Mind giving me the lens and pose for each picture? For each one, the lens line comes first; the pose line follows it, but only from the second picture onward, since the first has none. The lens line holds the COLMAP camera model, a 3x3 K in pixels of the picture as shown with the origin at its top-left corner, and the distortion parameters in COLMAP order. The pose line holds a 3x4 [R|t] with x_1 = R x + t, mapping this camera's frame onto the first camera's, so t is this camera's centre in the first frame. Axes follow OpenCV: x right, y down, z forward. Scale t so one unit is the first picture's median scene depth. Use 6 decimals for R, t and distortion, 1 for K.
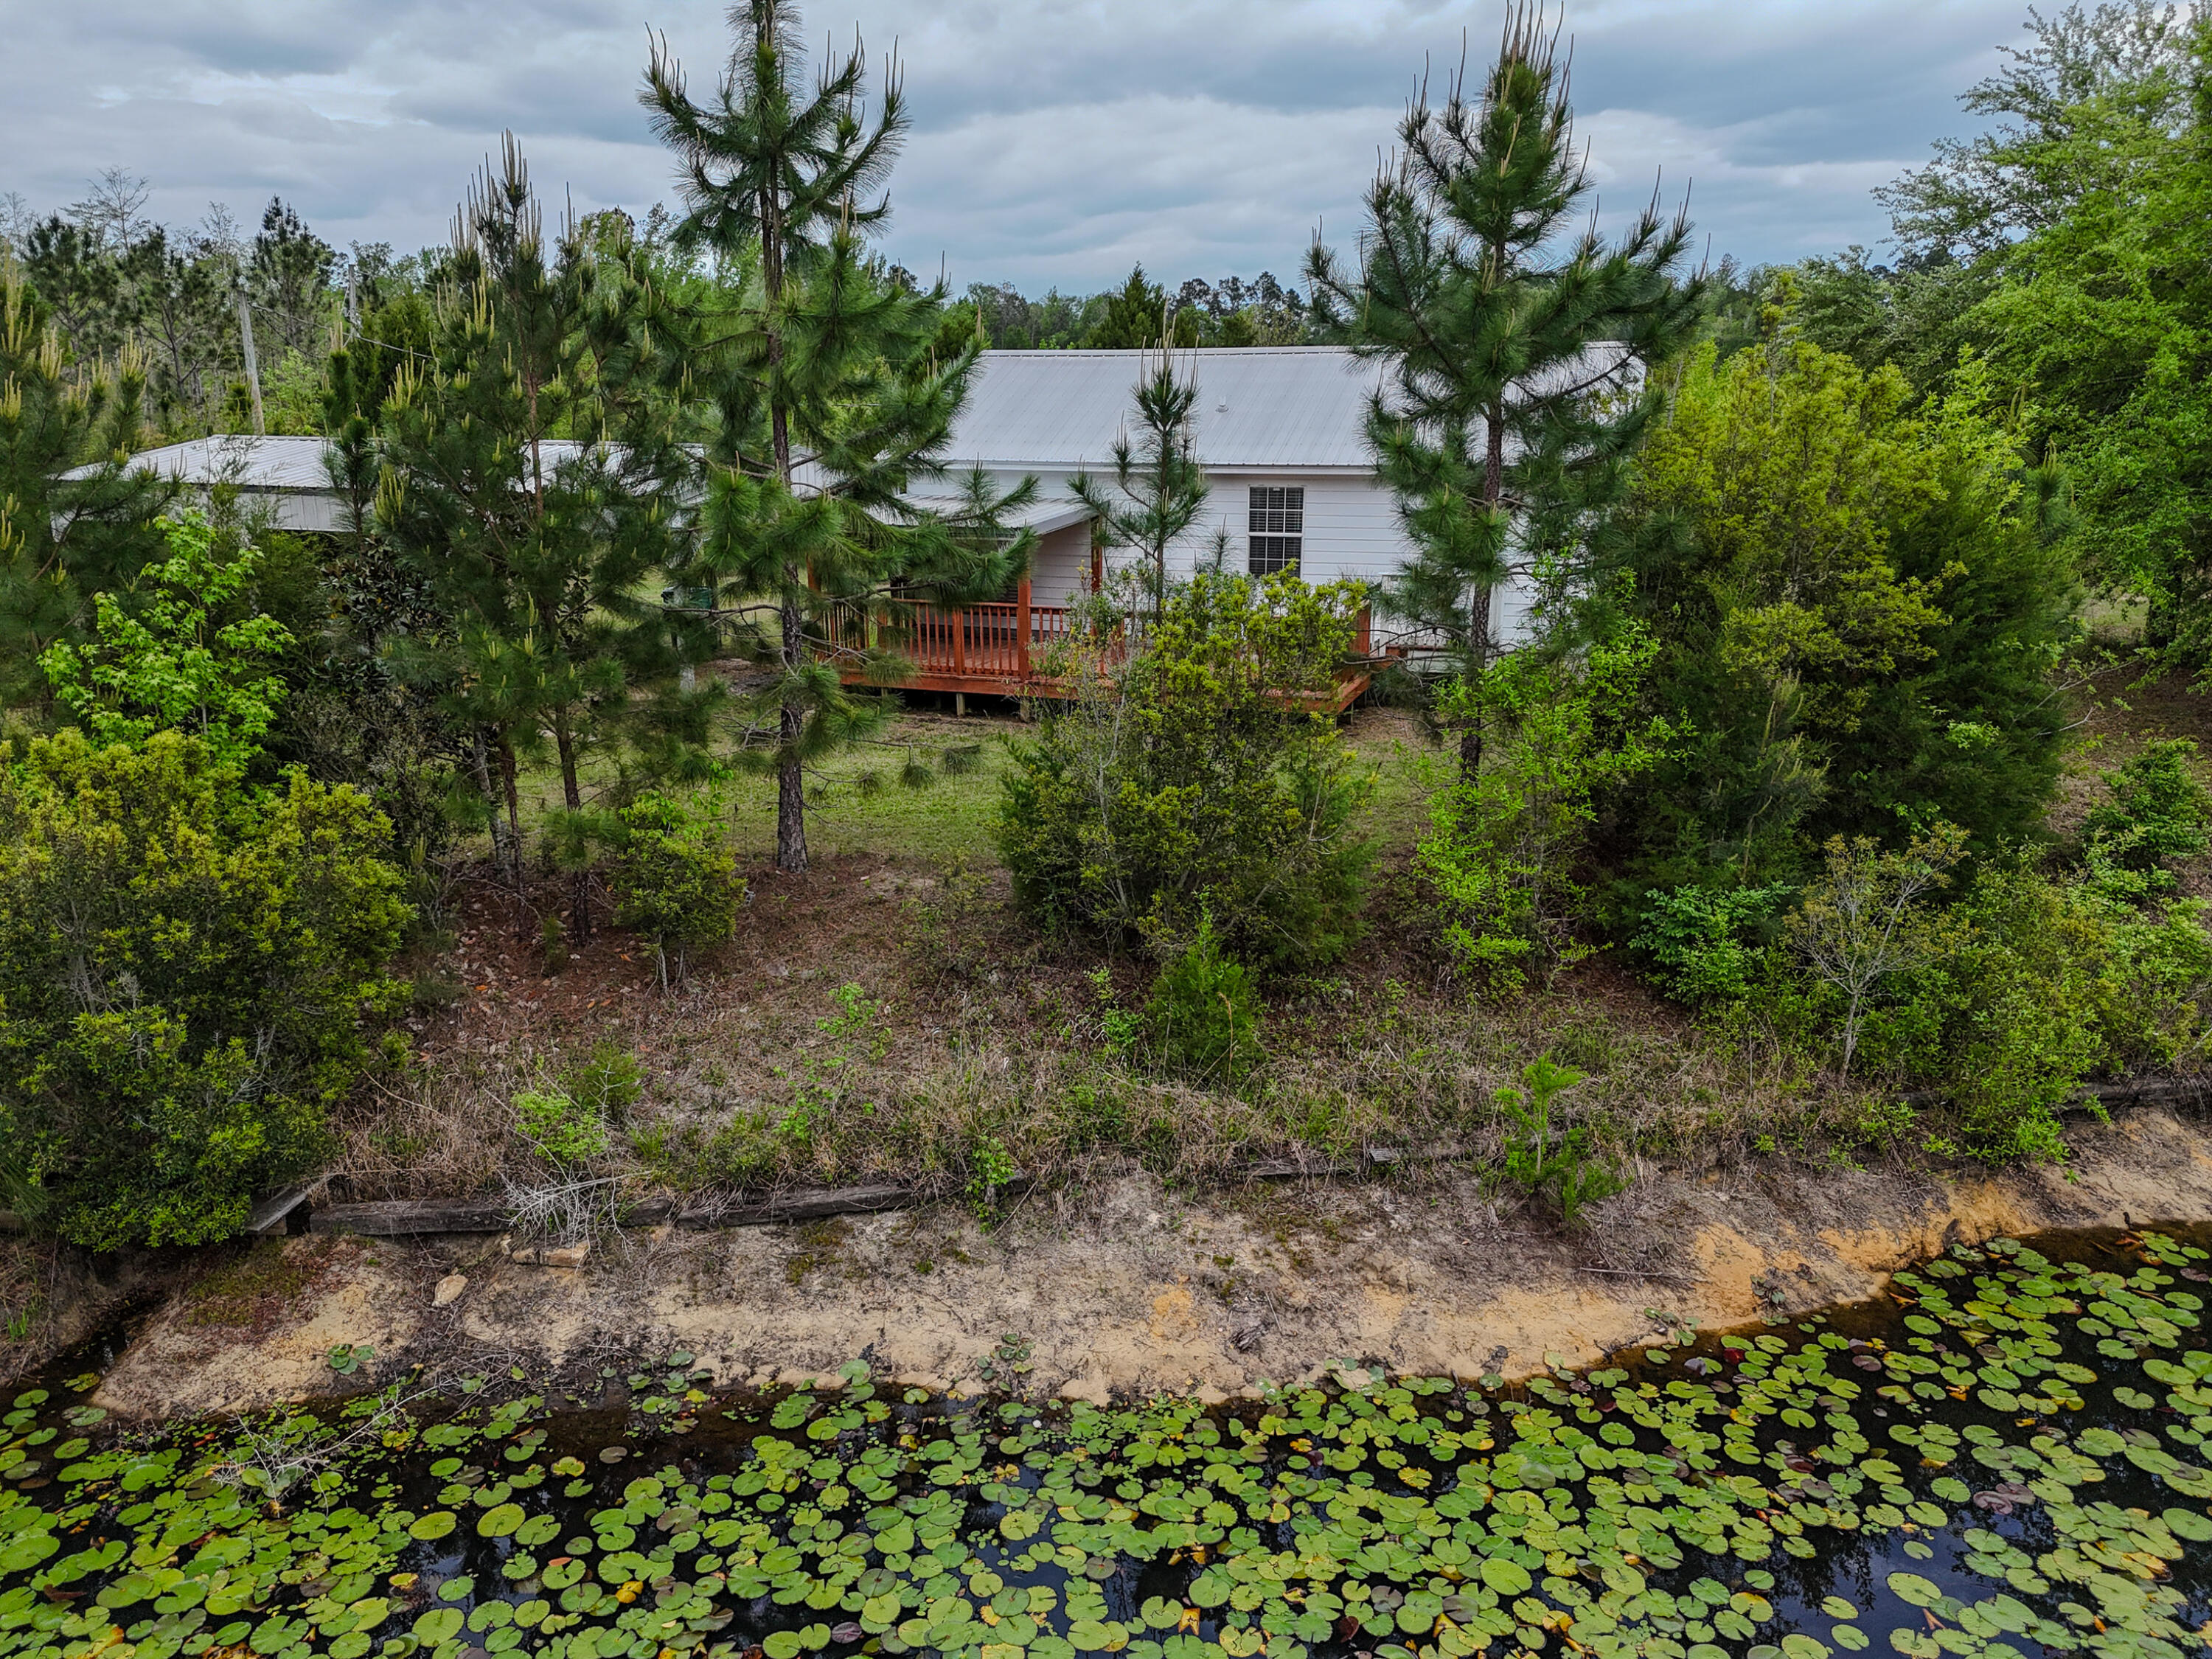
lens RADIAL K [[1628.6, 0, 1089.8], [0, 1628.6, 822.6], [0, 0, 1]] dist [0.087653, -0.084715]
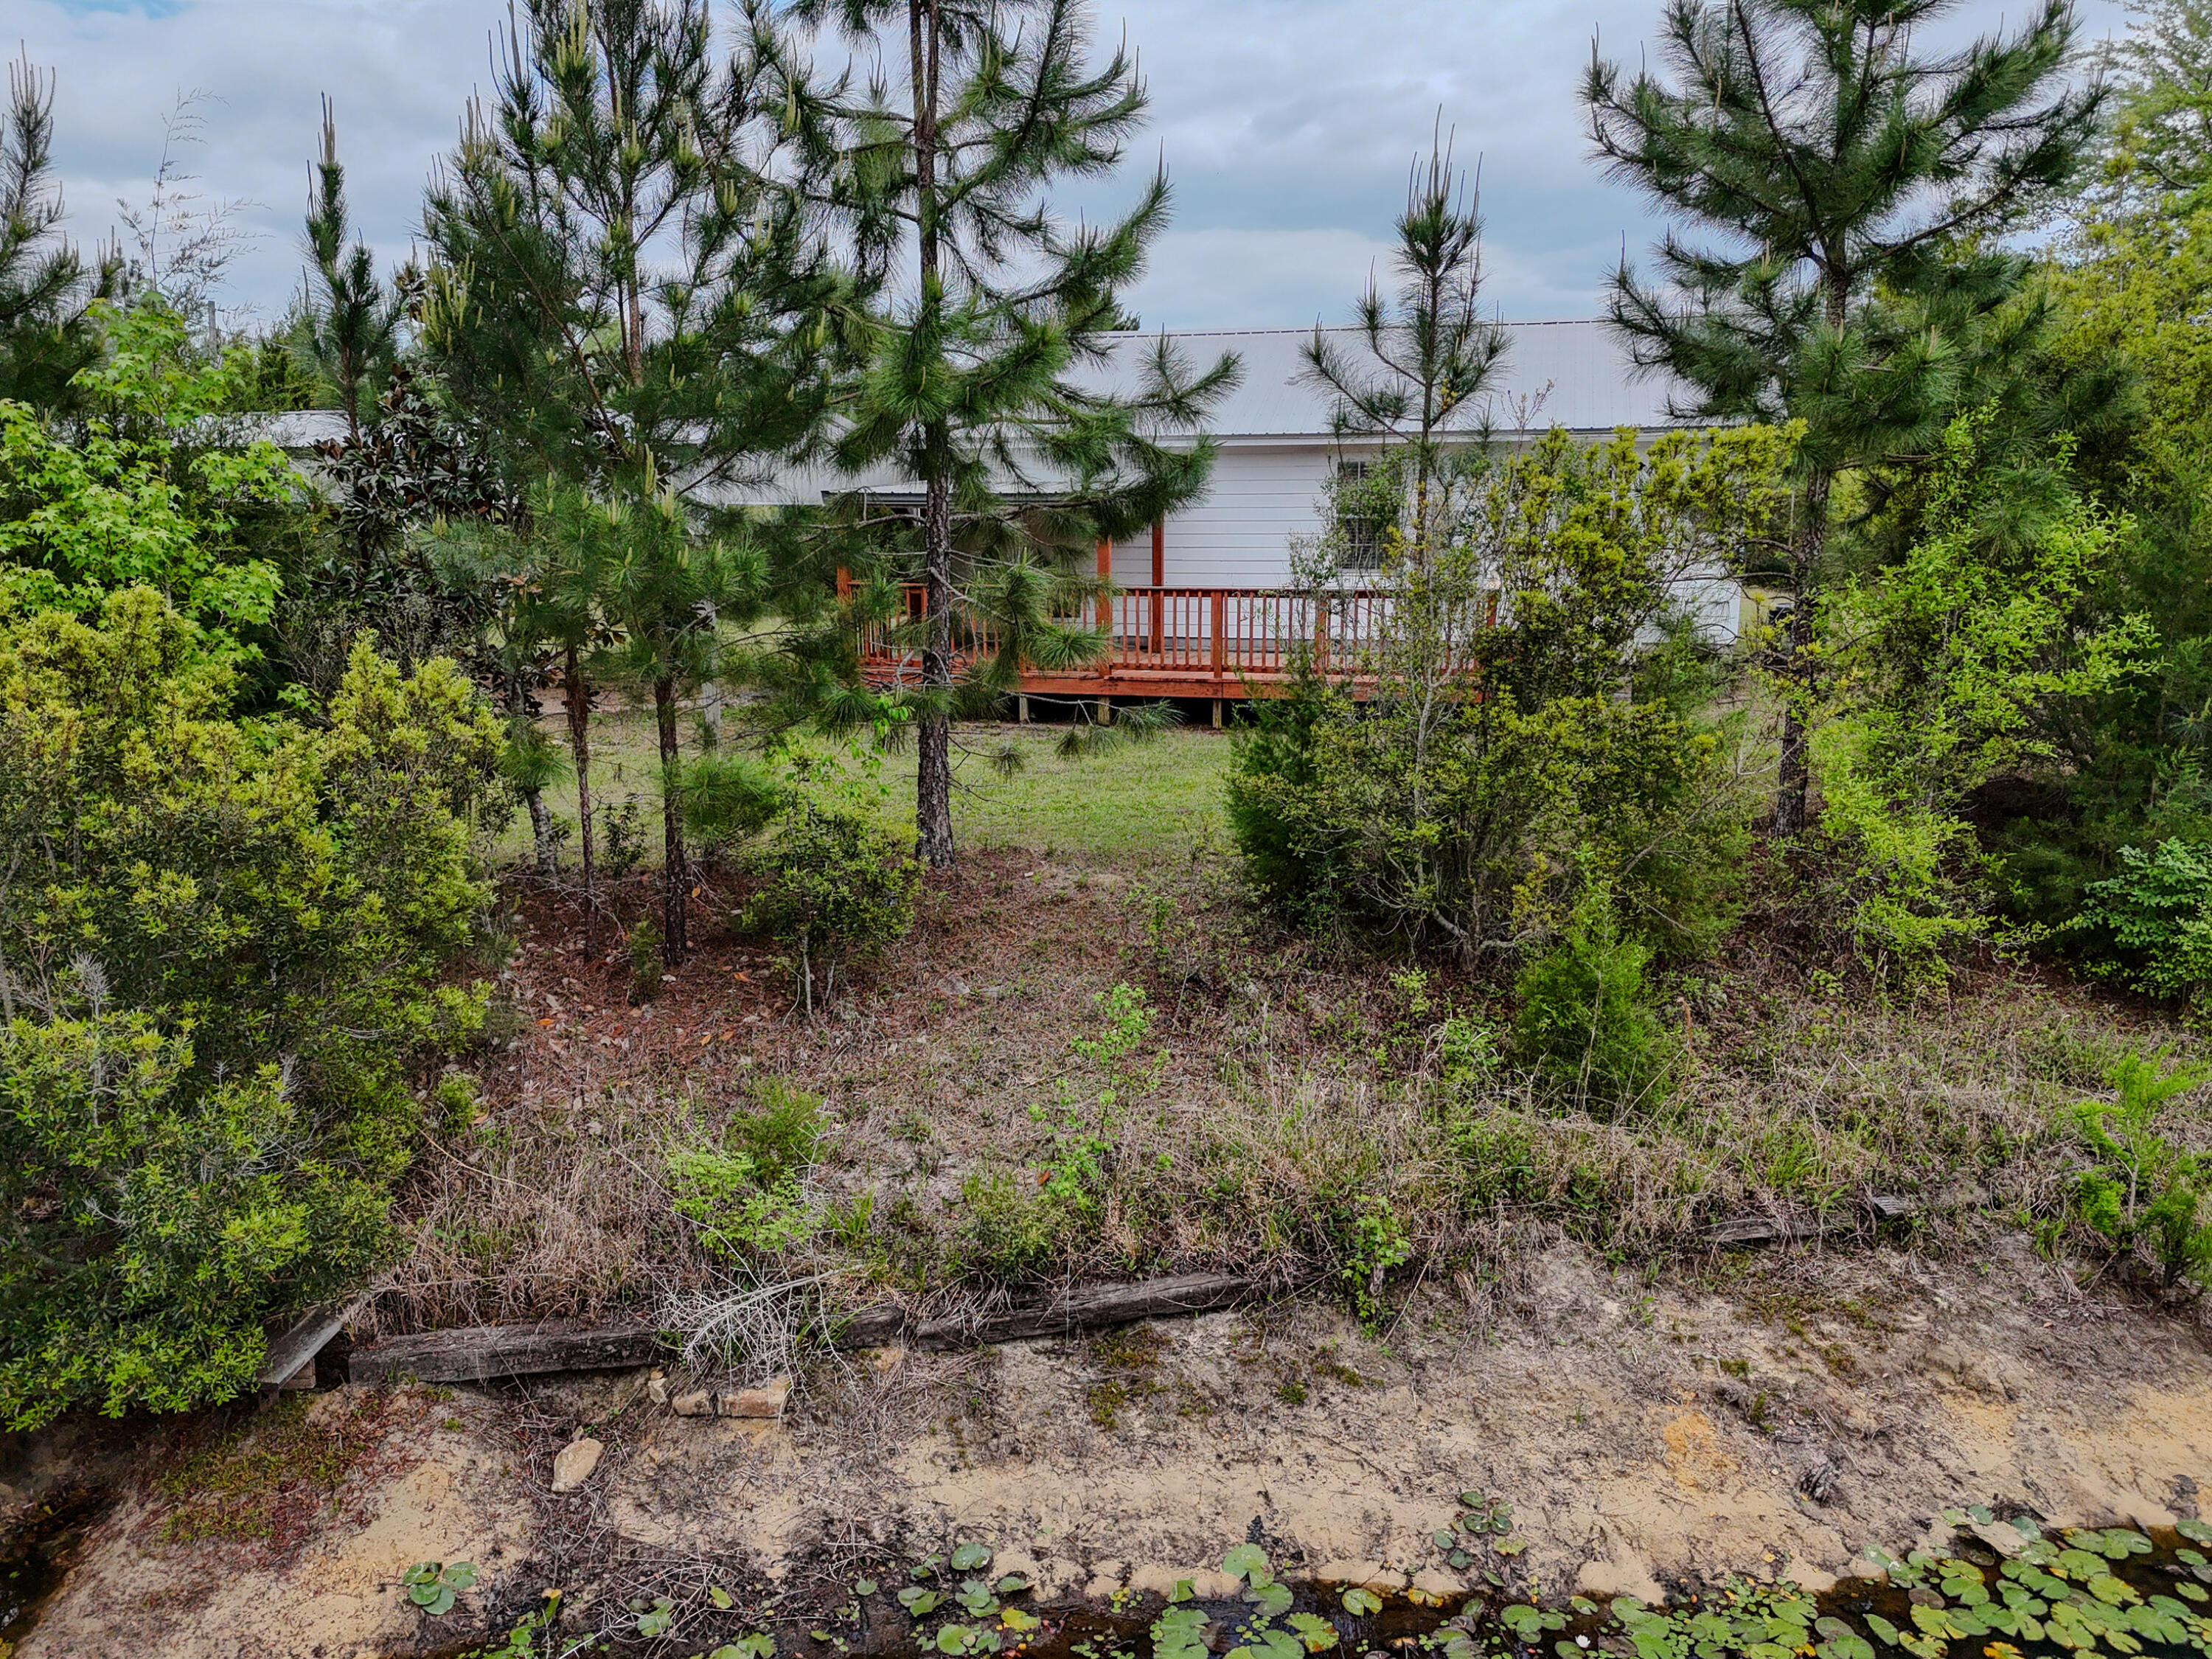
lens RADIAL K [[1628.6, 0, 1089.8], [0, 1628.6, 822.6], [0, 0, 1]] dist [0.087653, -0.084715]
pose [[0.995751, -0.018007, 0.090305, -0.245586], [0.023675, 0.997790, -0.062090, 0.079628], [-0.088987, 0.063964, 0.993977, 0.330686]]
